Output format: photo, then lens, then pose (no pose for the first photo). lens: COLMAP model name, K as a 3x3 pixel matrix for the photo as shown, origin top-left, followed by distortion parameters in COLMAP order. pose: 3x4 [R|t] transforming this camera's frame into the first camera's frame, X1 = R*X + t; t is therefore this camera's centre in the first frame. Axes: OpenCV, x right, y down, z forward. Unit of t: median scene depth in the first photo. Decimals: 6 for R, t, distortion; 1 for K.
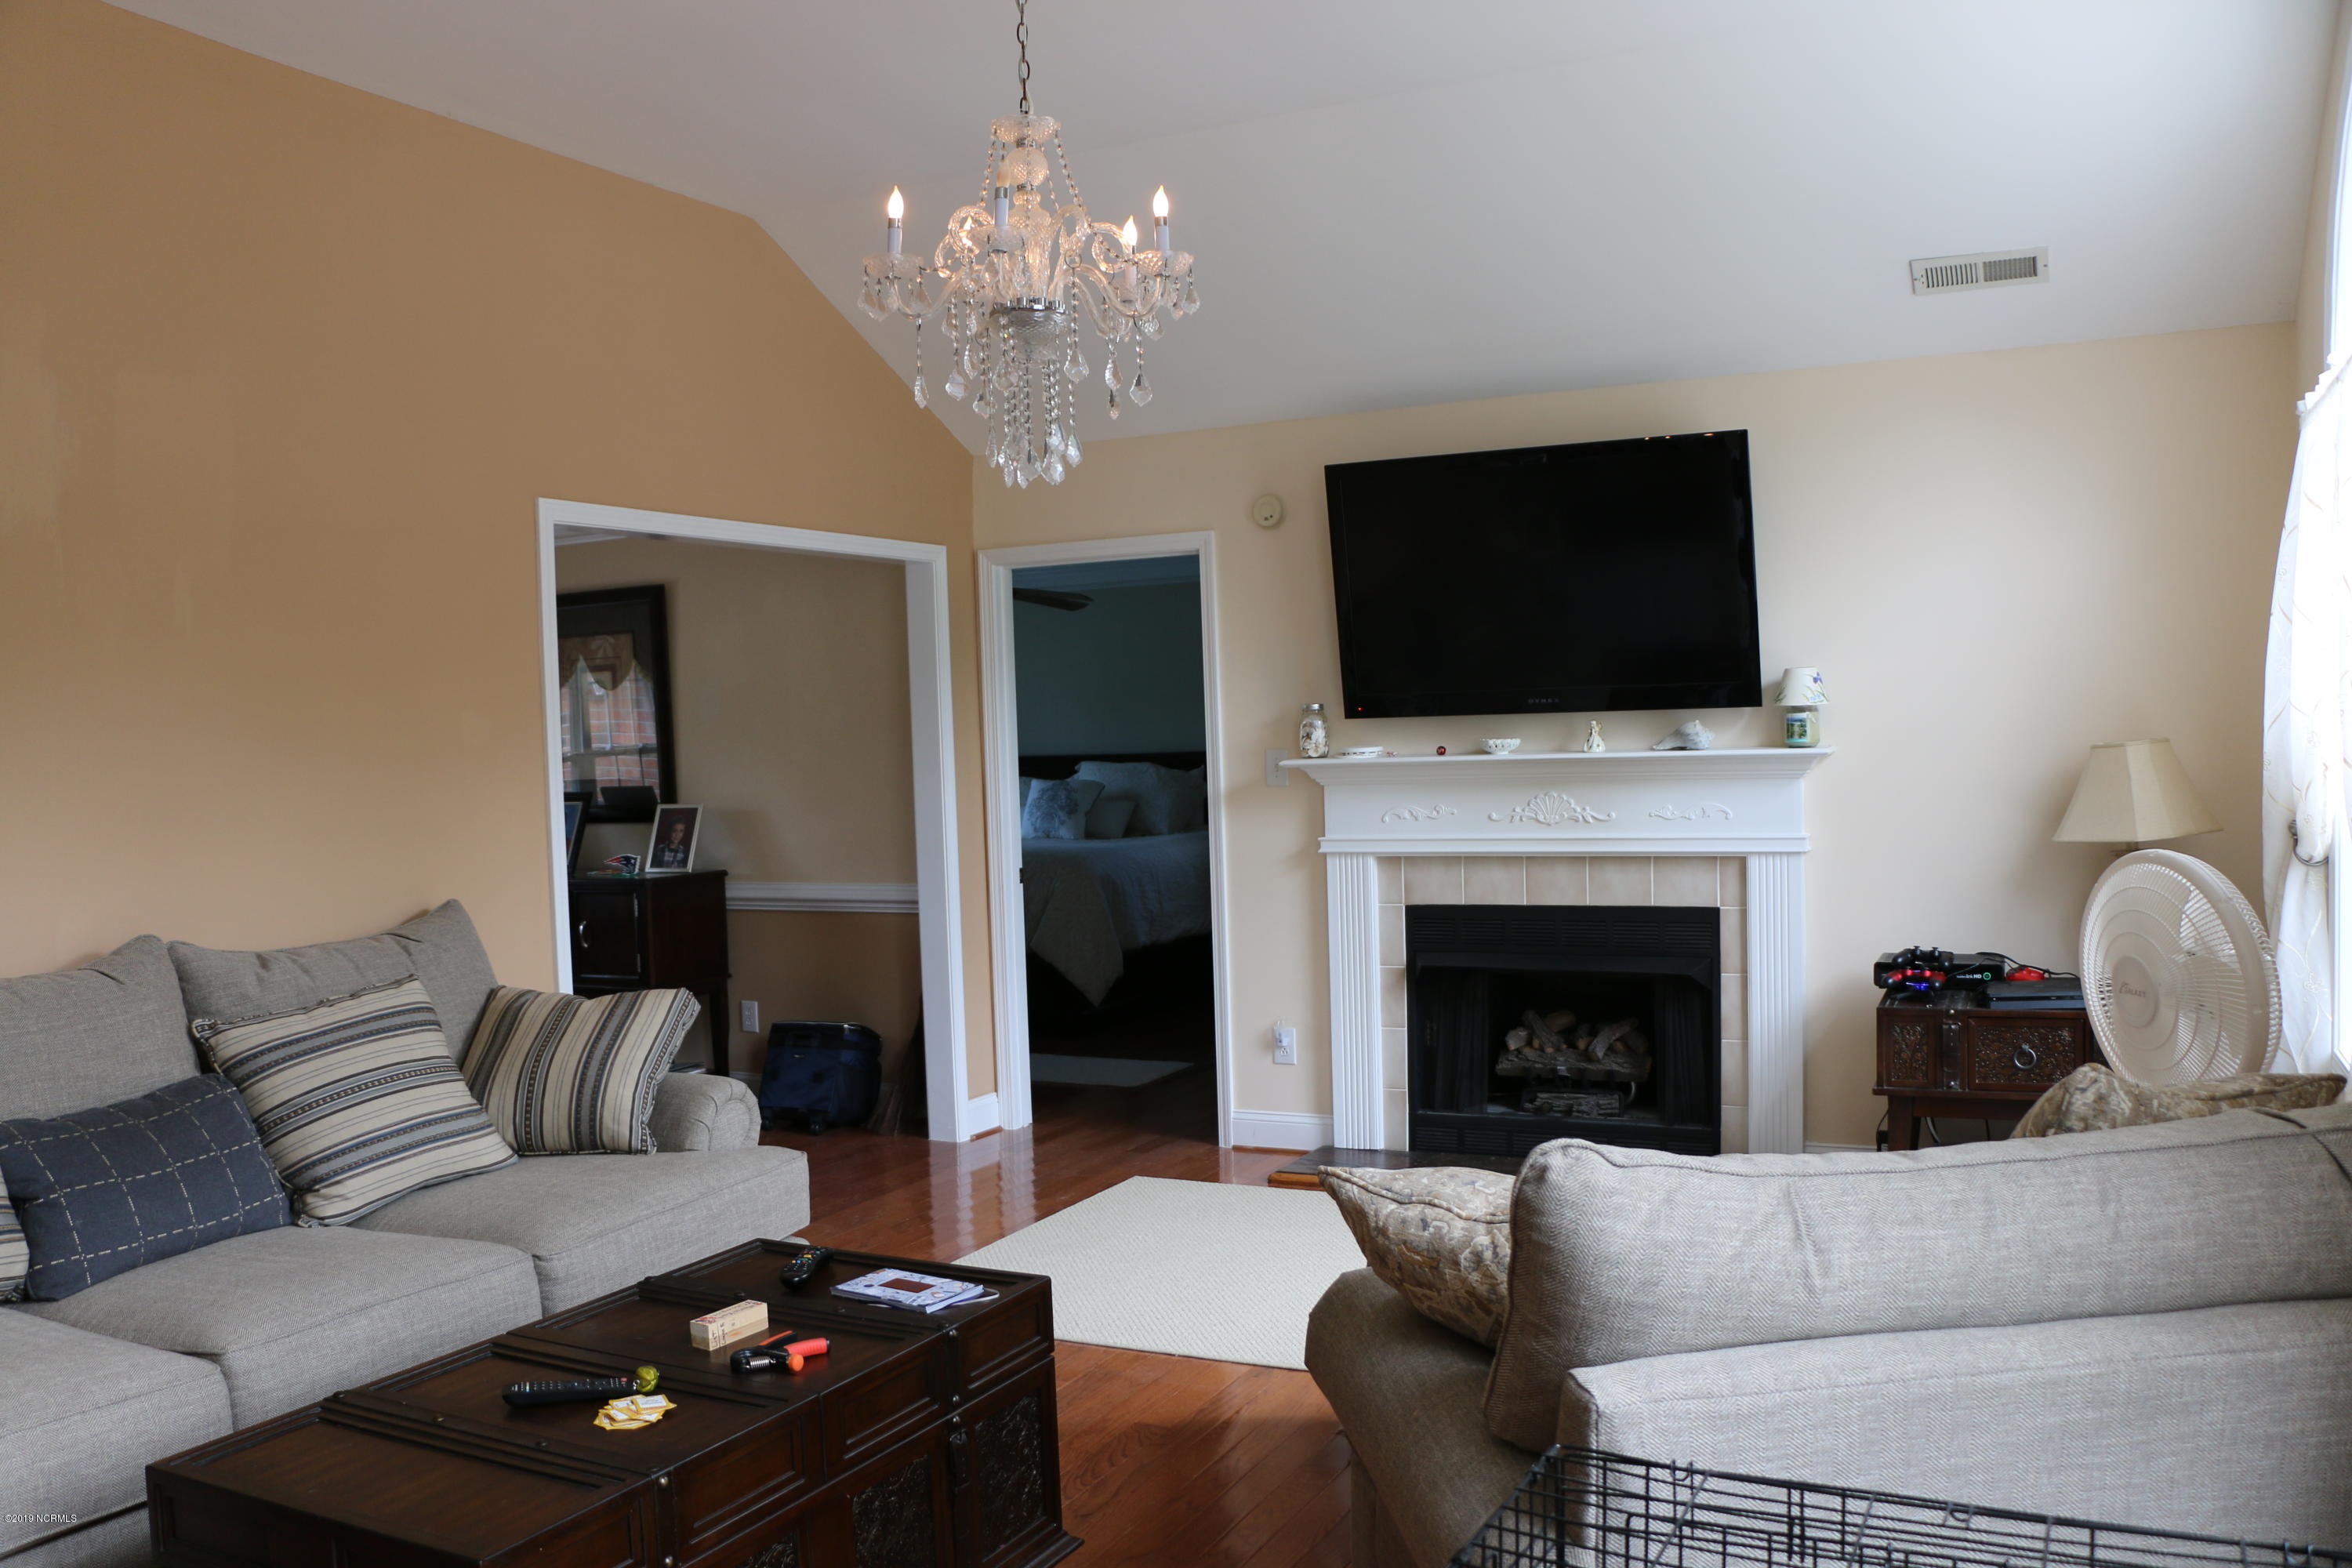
lens RADIAL K [[1900.3, 0, 1176.0], [0, 1900.3, 784.0], [0, 0, 1]] dist [-0.188807, 0.164111]
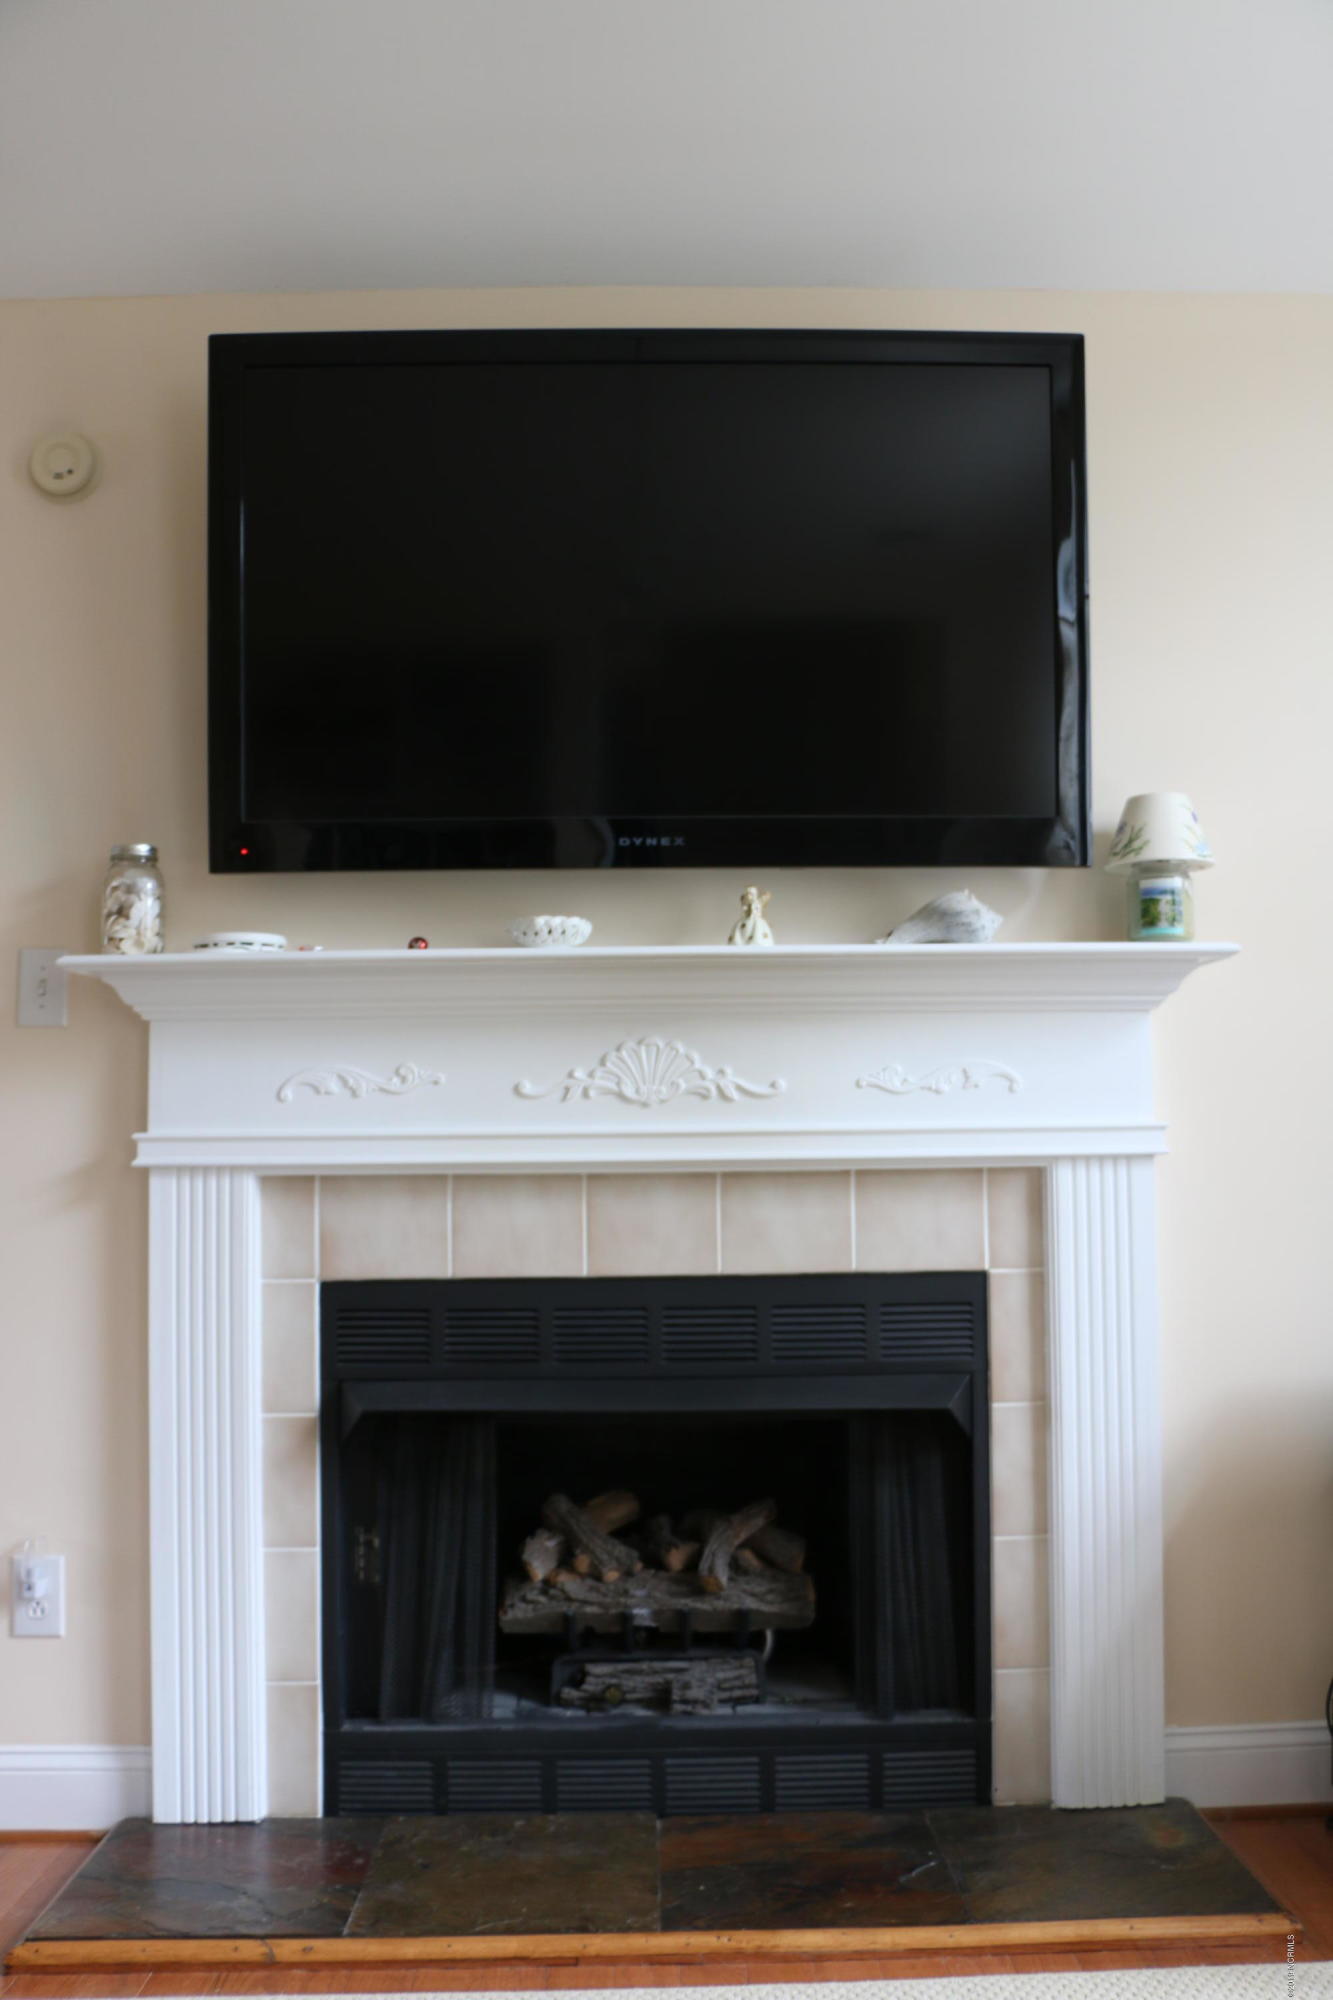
lens RADIAL K [[1615.9, 0, 668.7], [0, 1615.9, 1030.2], [0, 0, 1]] dist [-0.188807, 0.164111]
pose [[0.887349, 0.063790, 0.456665, 0.013923], [-0.001589, 0.990802, -0.135313, 0.056637], [-0.461096, 0.119345, 0.879288, 0.615431]]
